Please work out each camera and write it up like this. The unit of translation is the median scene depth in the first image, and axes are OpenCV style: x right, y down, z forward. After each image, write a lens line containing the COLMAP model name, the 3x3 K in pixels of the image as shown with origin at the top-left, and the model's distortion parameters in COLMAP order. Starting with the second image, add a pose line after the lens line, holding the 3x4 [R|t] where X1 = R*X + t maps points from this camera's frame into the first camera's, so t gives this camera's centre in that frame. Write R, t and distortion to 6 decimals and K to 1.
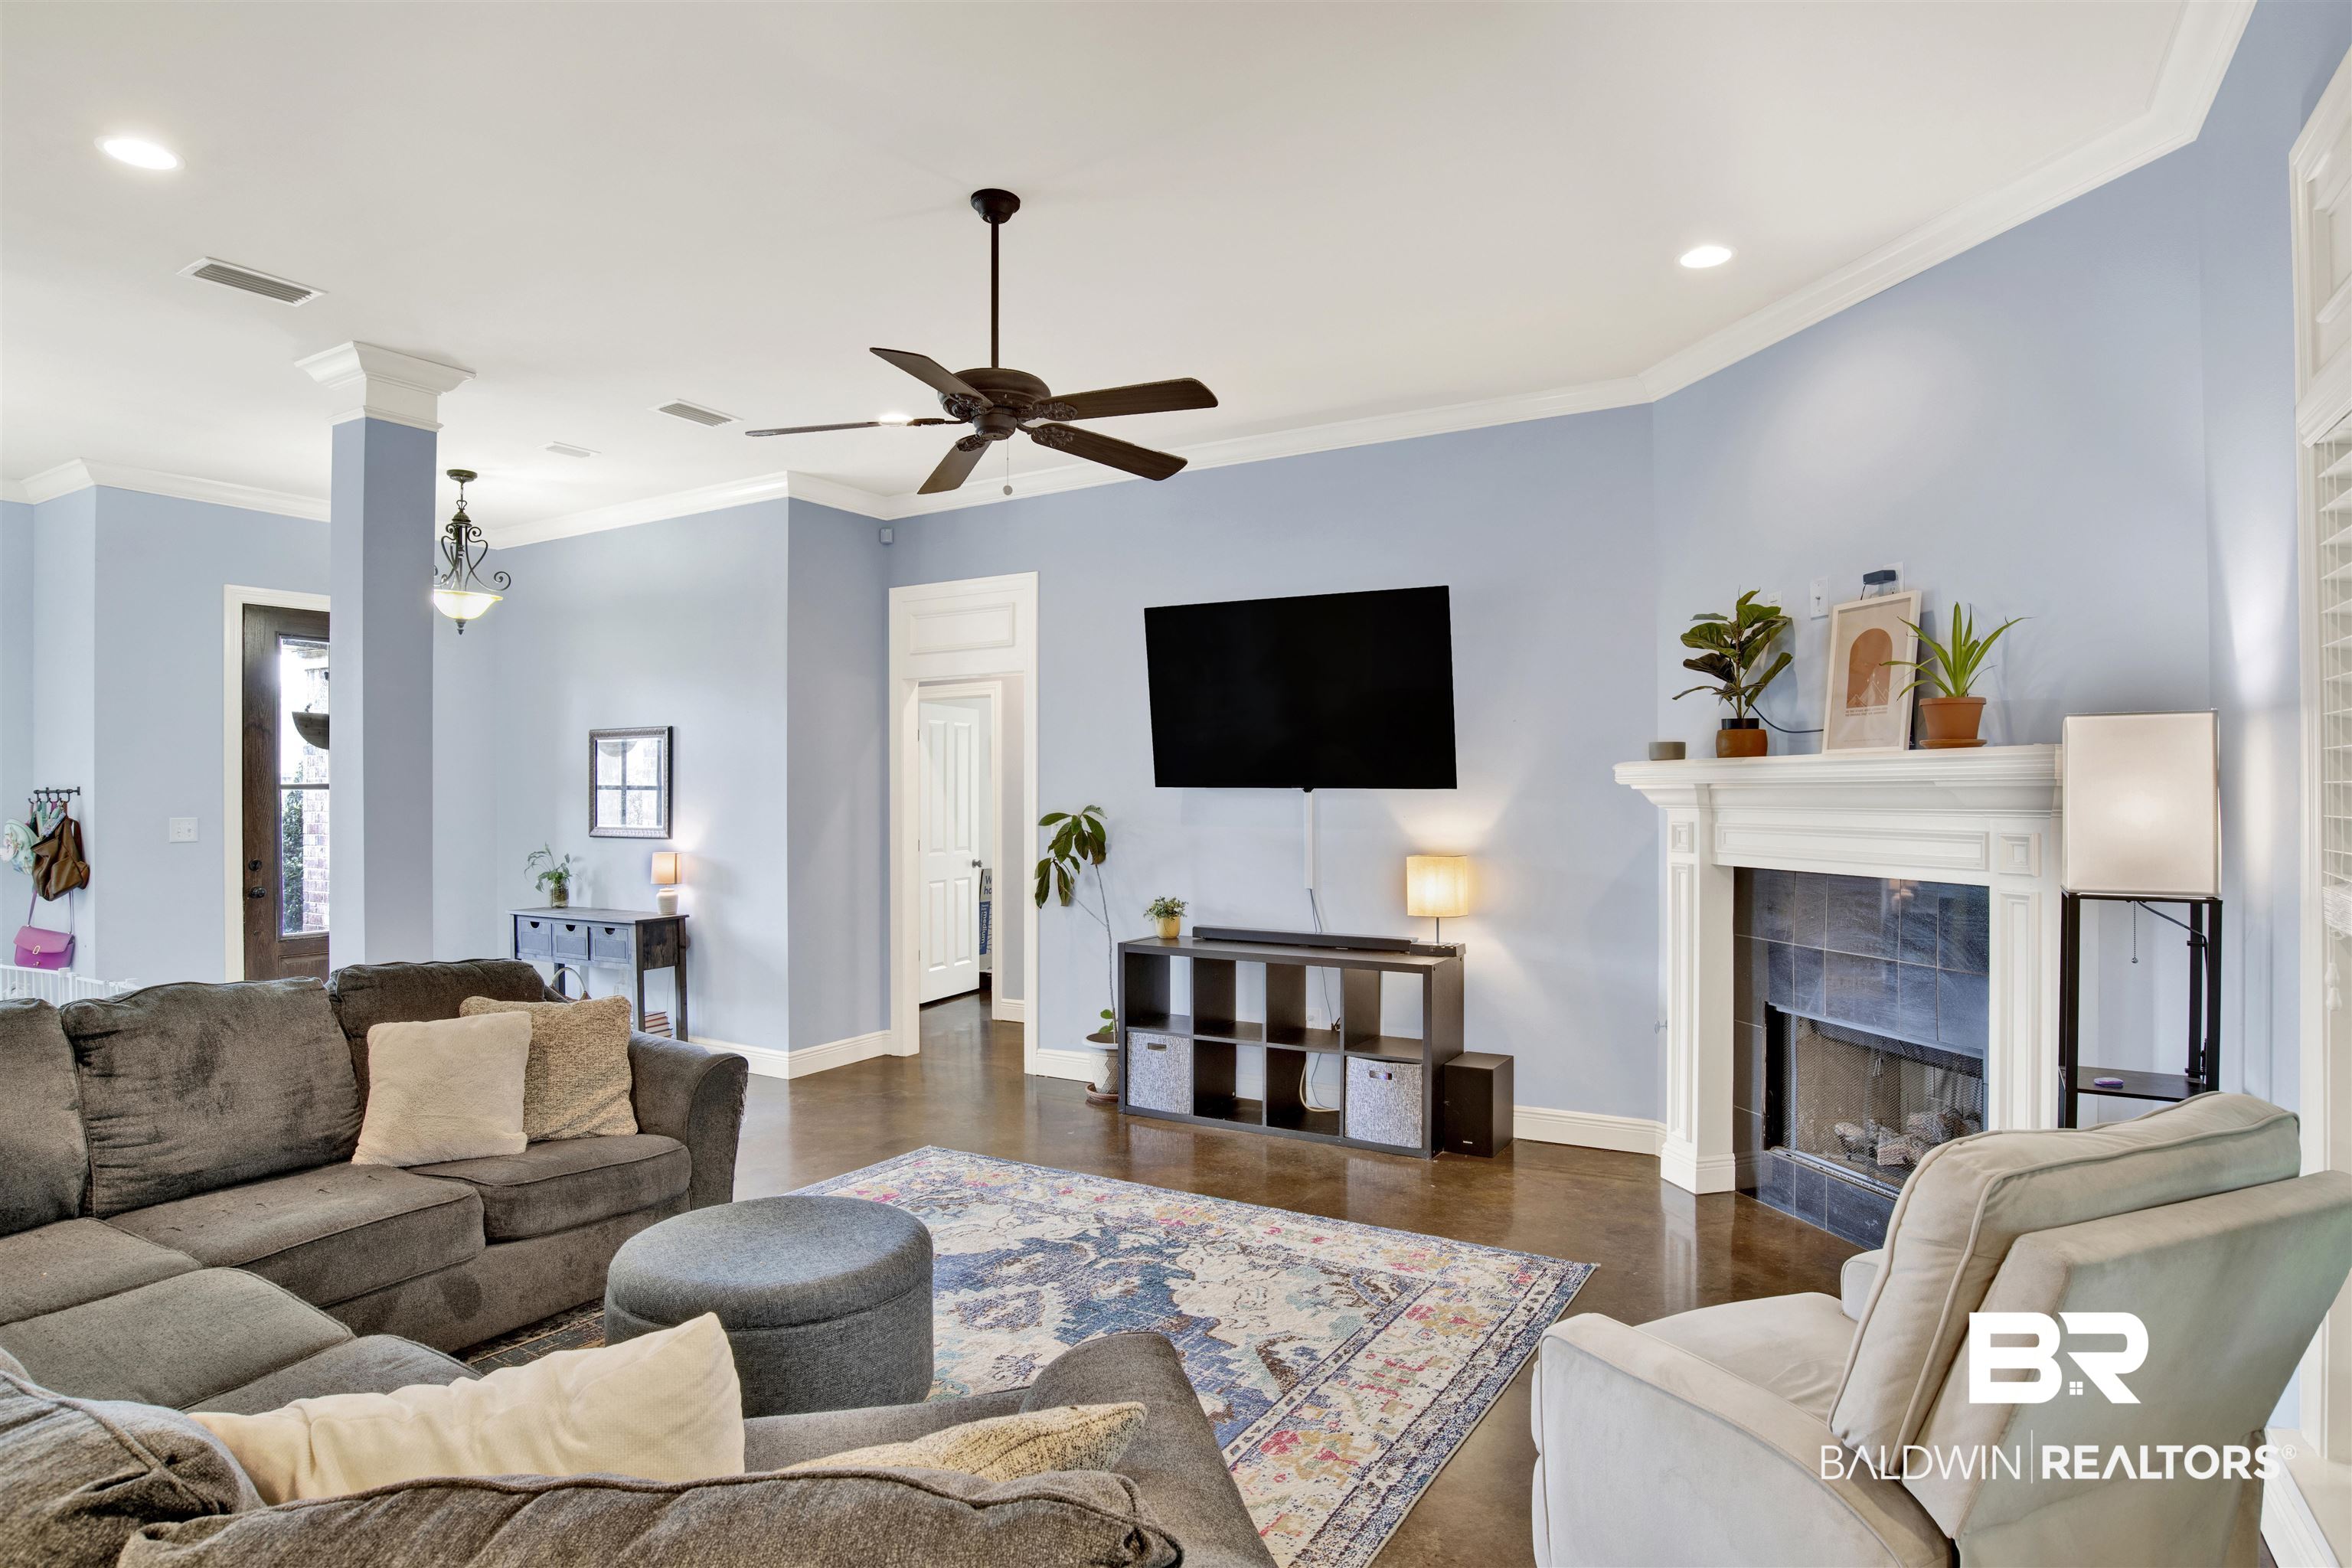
lens RADIAL K [[1320.1, 0, 1174.2], [0, 1320.1, 790.1], [0, 0, 1]] dist [-0.065077, -0.000548]
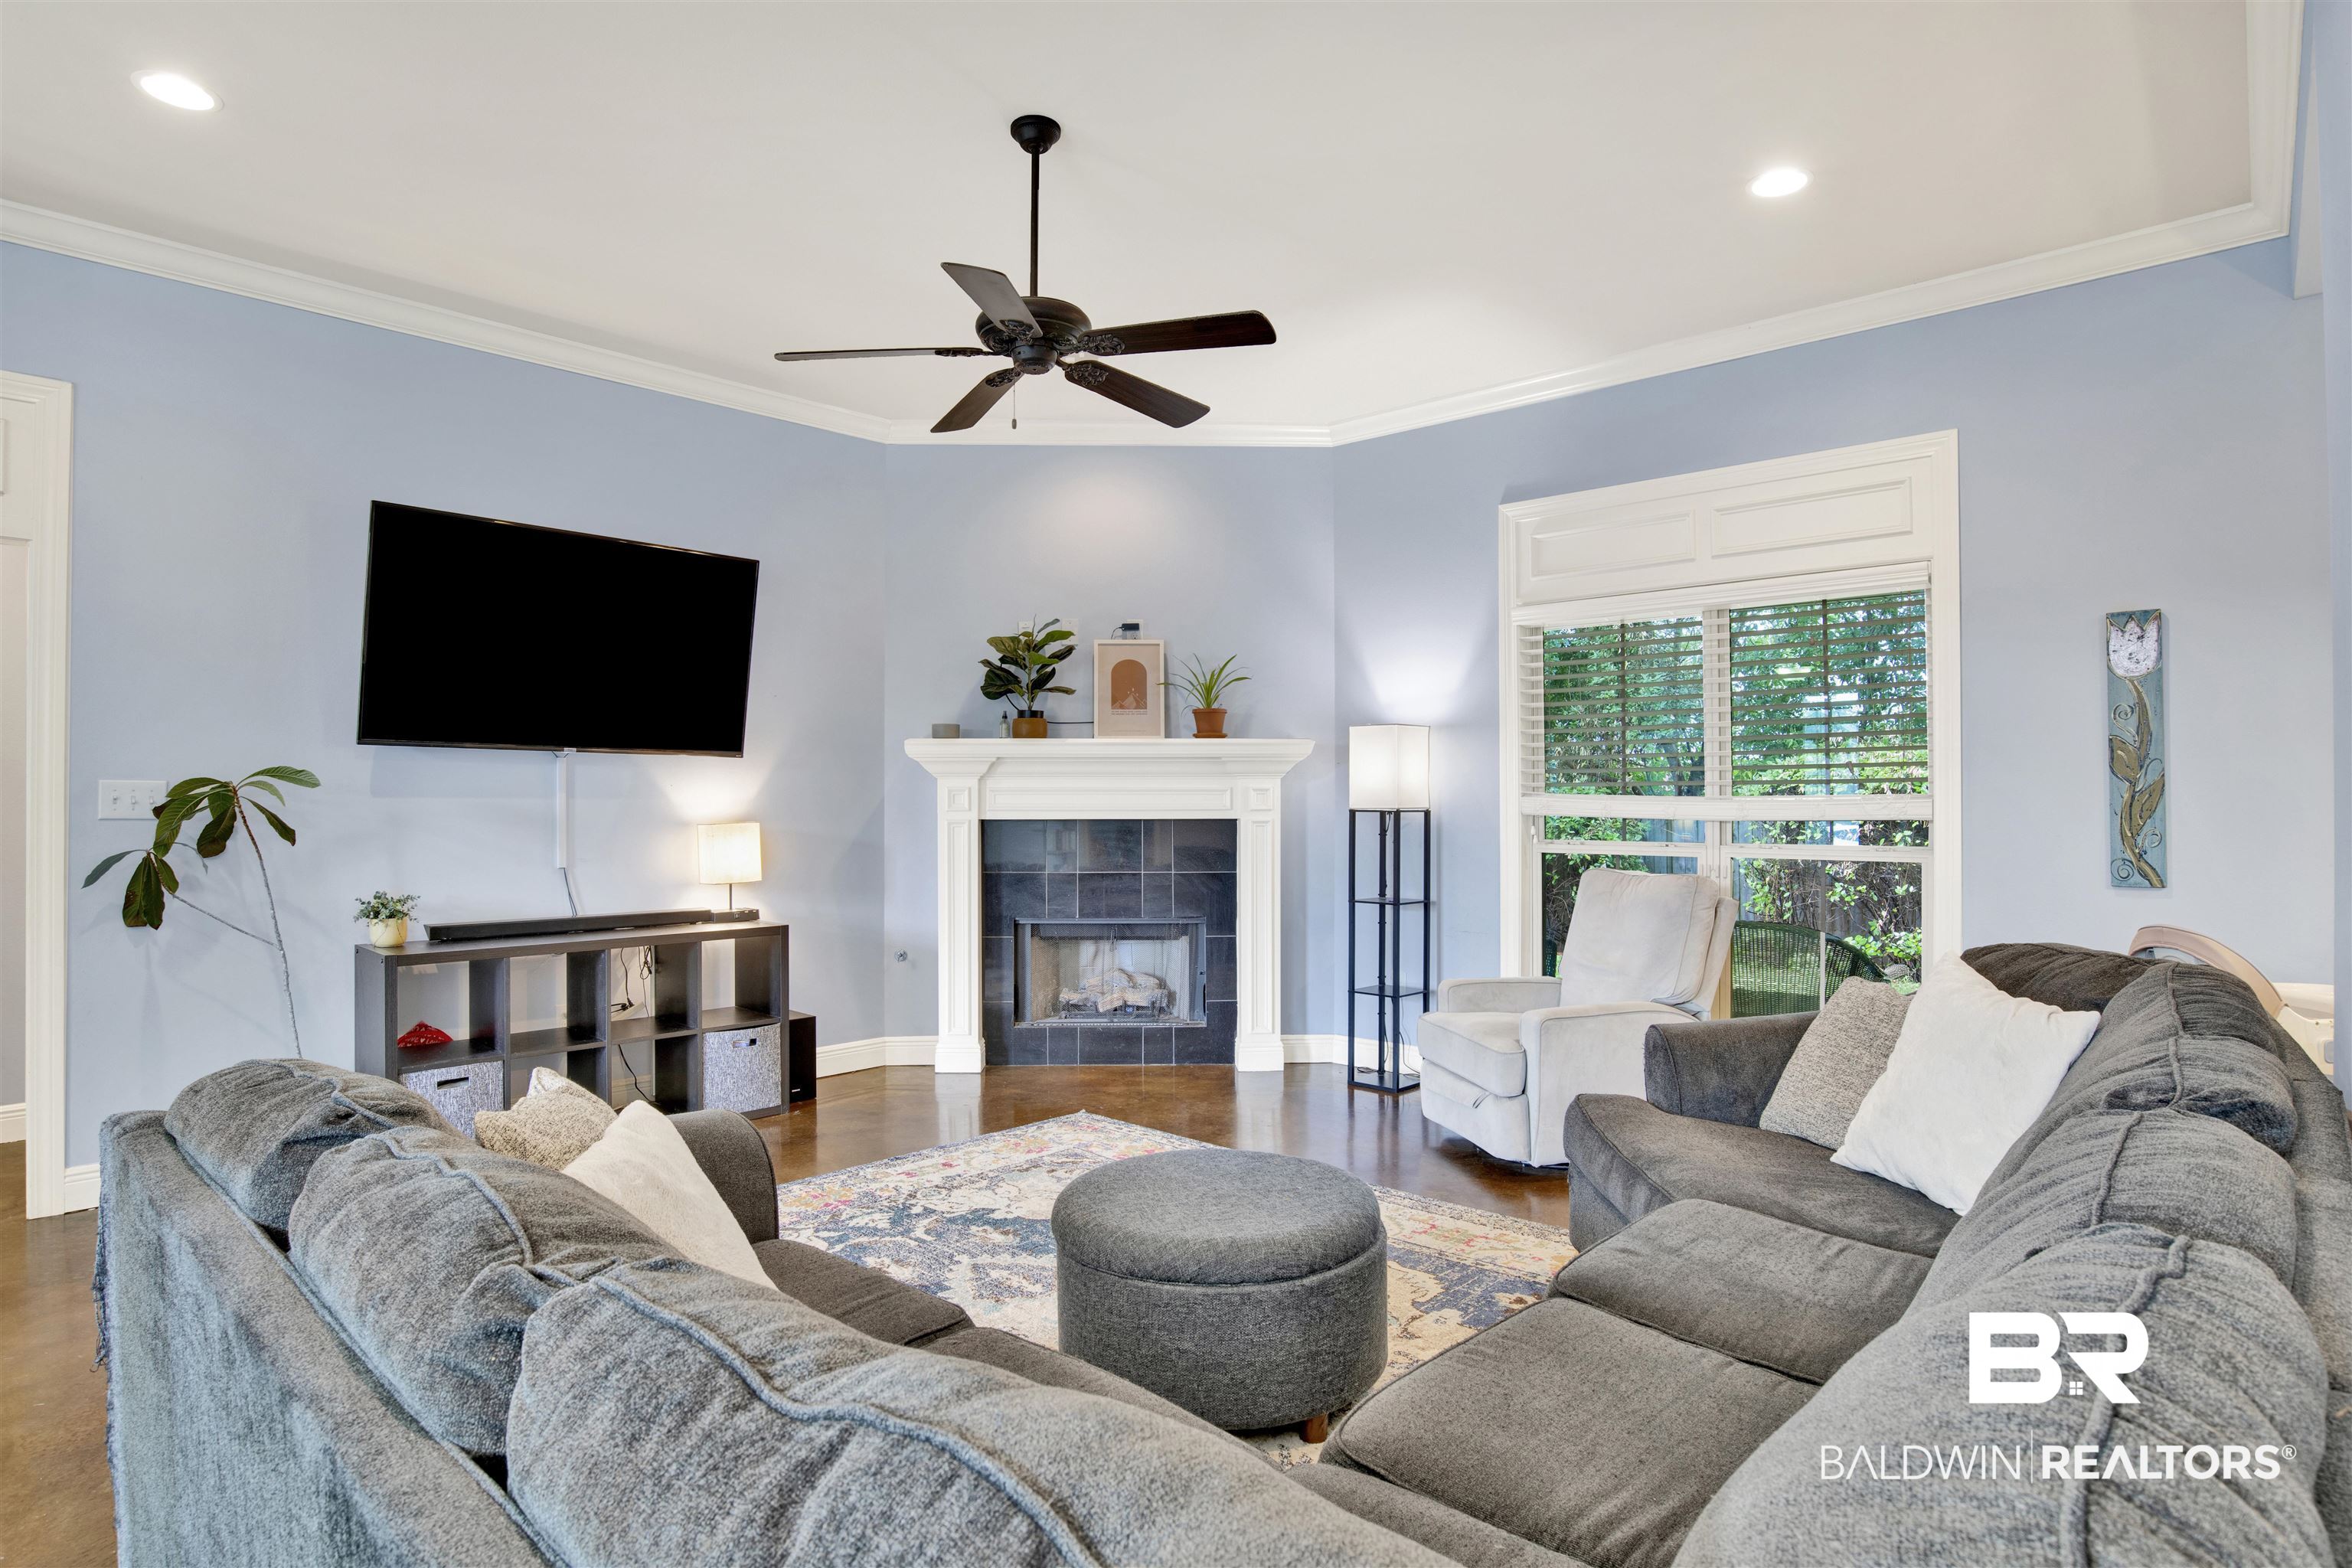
lens RADIAL K [[1284.8, 0, 1176.0], [0, 1284.8, 784.2], [0, 0, 1]] dist [-0.067405, 0.021654]
pose [[0.178185, 0.015589, 0.983874, -0.819913], [-0.000344, 0.999875, -0.015780, 0.041712], [-0.983997, 0.002473, 0.178168, 0.572543]]
